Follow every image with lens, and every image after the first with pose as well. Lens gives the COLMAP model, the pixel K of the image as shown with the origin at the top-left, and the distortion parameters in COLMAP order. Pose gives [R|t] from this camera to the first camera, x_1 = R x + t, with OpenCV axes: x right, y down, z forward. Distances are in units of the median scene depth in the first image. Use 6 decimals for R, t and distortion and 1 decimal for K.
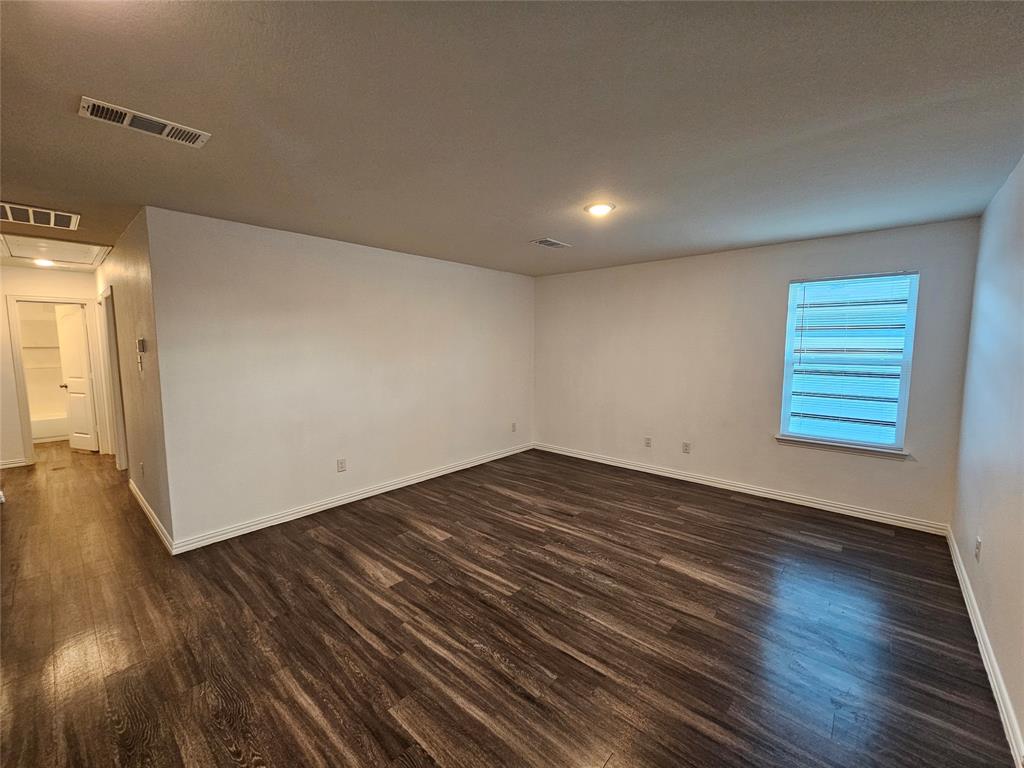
lens RADIAL K [[418.6, 0, 522.7], [0, 418.6, 383.9], [0, 0, 1]] dist [0.000274, -0.000017]
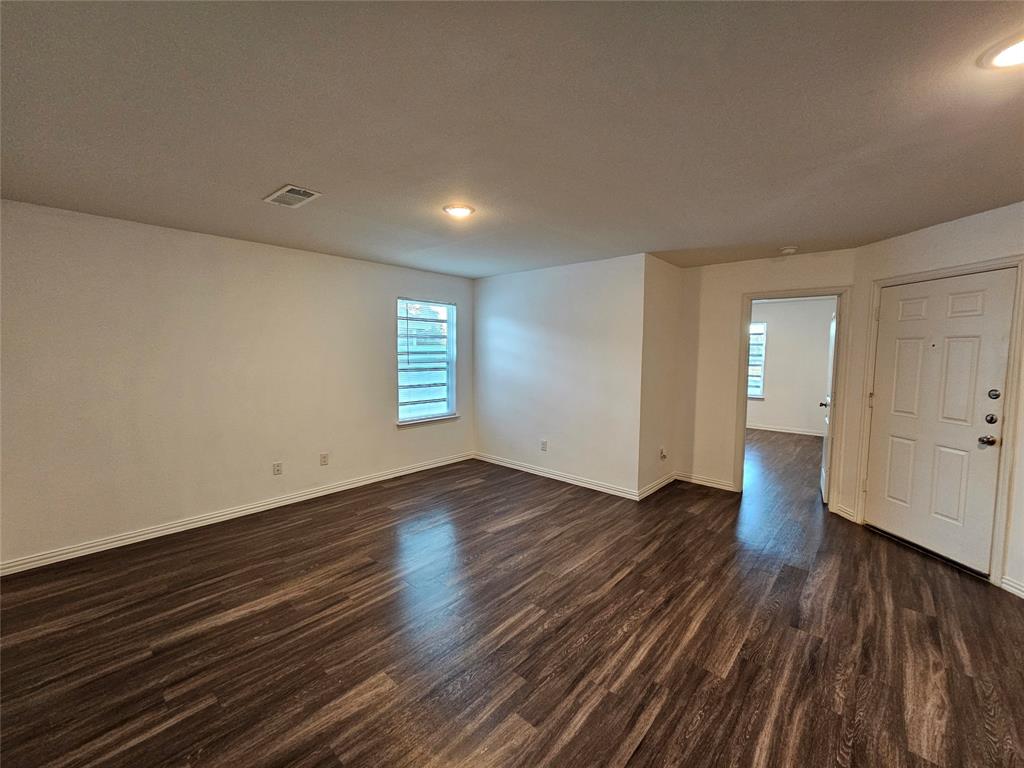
lens RADIAL K [[418.4, 0, 515.7], [0, 418.4, 382.8], [0, 0, 1]] dist [0.001142, 0.000481]
pose [[0.014185, -0.077900, 0.996860, -0.739267], [0.089548, 0.993053, 0.076328, -0.069475], [-0.995881, 0.088184, 0.021062, 0.786962]]
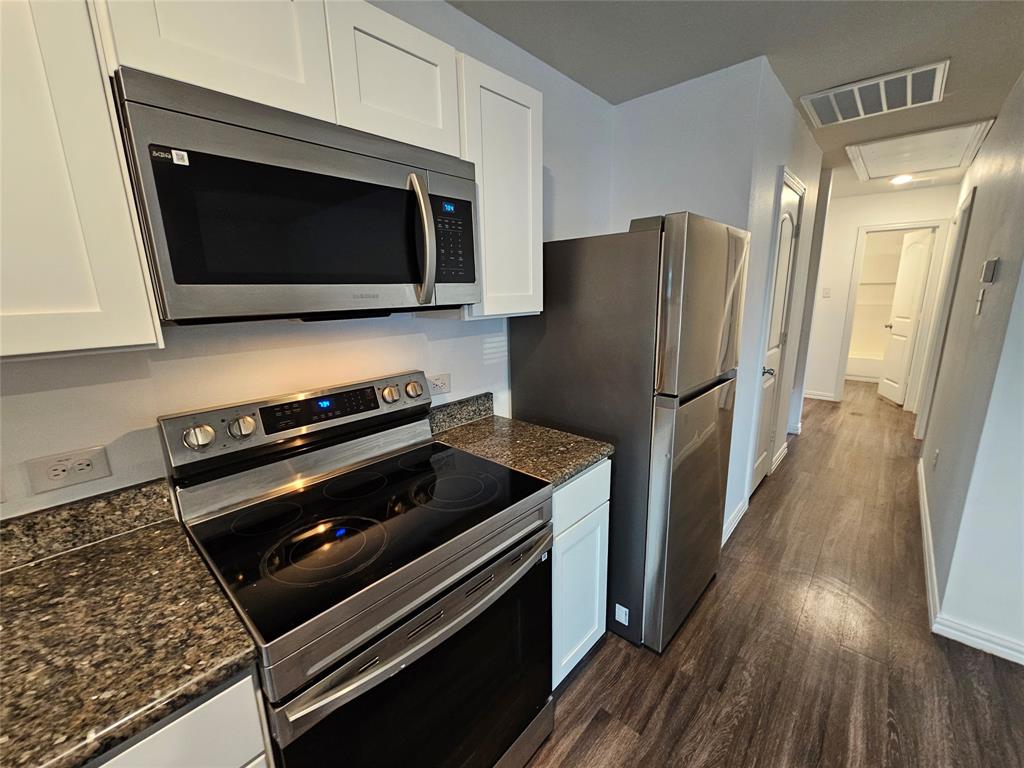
lens RADIAL K [[418.4, 0, 515.7], [0, 418.4, 382.8], [0, 0, 1]] dist [0.001142, 0.000481]
pose [[-0.015575, 0.215790, -0.976315, -0.286732], [-0.079303, 0.973091, 0.216343, -0.013148], [0.996729, 0.080794, 0.001957, 0.341478]]
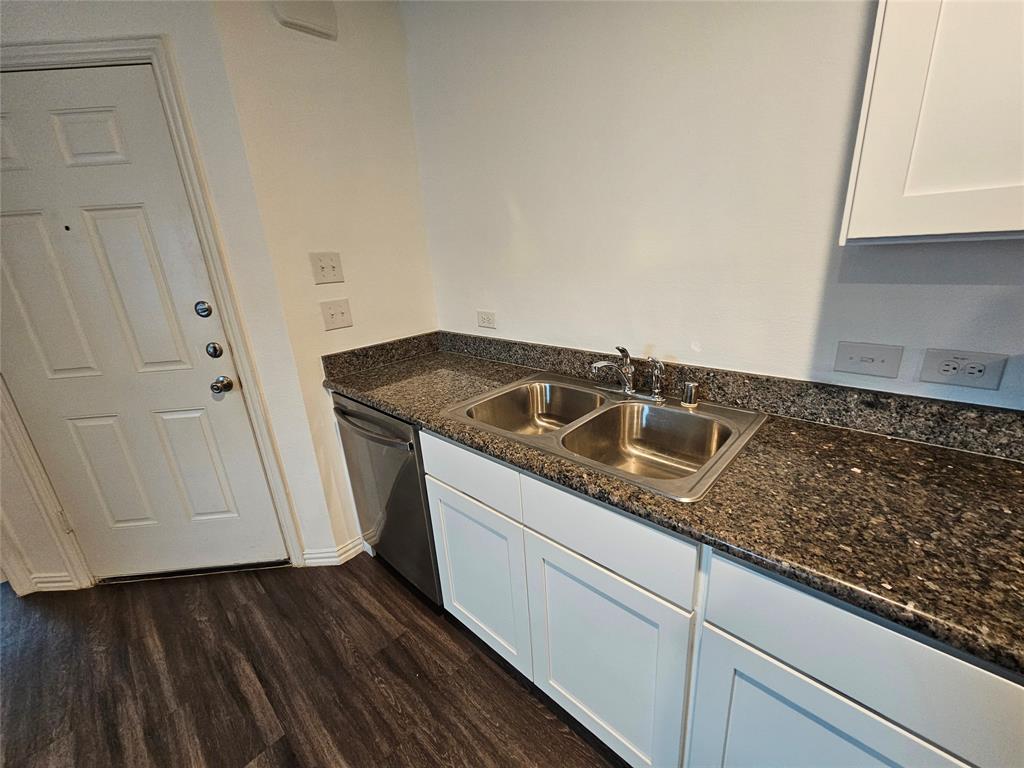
lens RADIAL K [[416.4, 0, 517.2], [0, 416.4, 381.7], [0, 0, 1]] dist [-0.000333, 0.000046]
pose [[-0.997564, 0.042376, 0.055408, -0.268009], [0.060948, 0.915859, 0.396848, 0.011265], [-0.033929, 0.399258, -0.916210, 0.309519]]
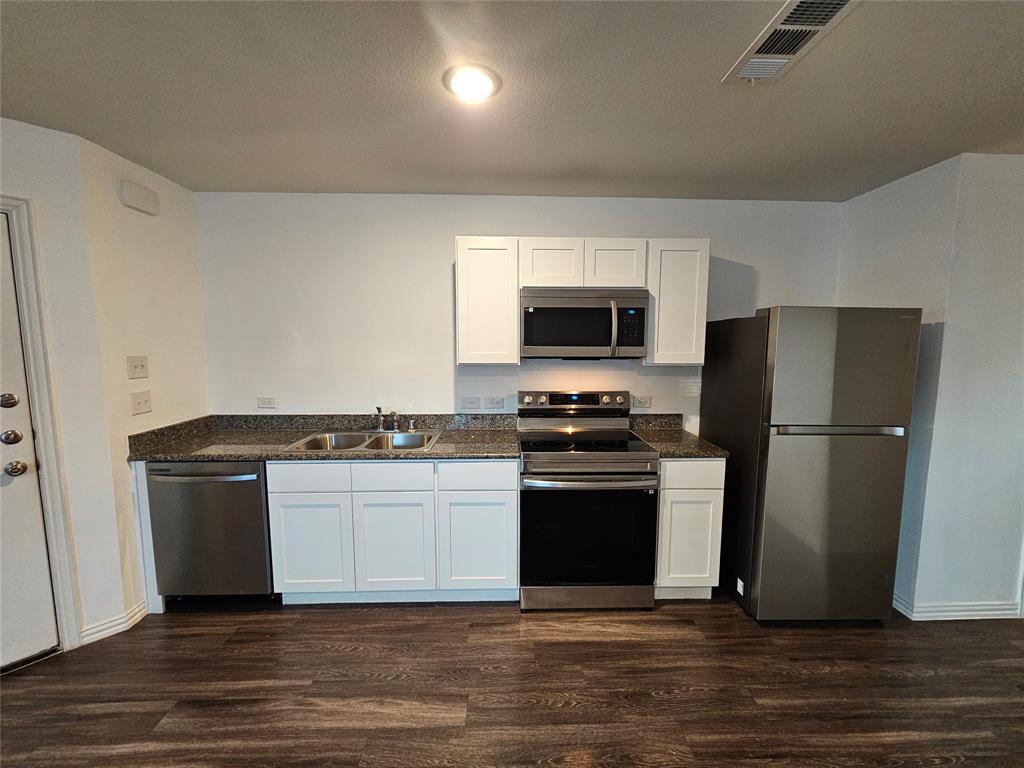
lens RADIAL K [[416.4, 0, 517.2], [0, 416.4, 381.7], [0, 0, 1]] dist [-0.000333, 0.000046]
pose [[-0.735201, 0.063048, -0.674910, 0.015193], [-0.072566, 0.982623, 0.170842, -0.068017], [0.673953, 0.174579, -0.717850, 0.711217]]
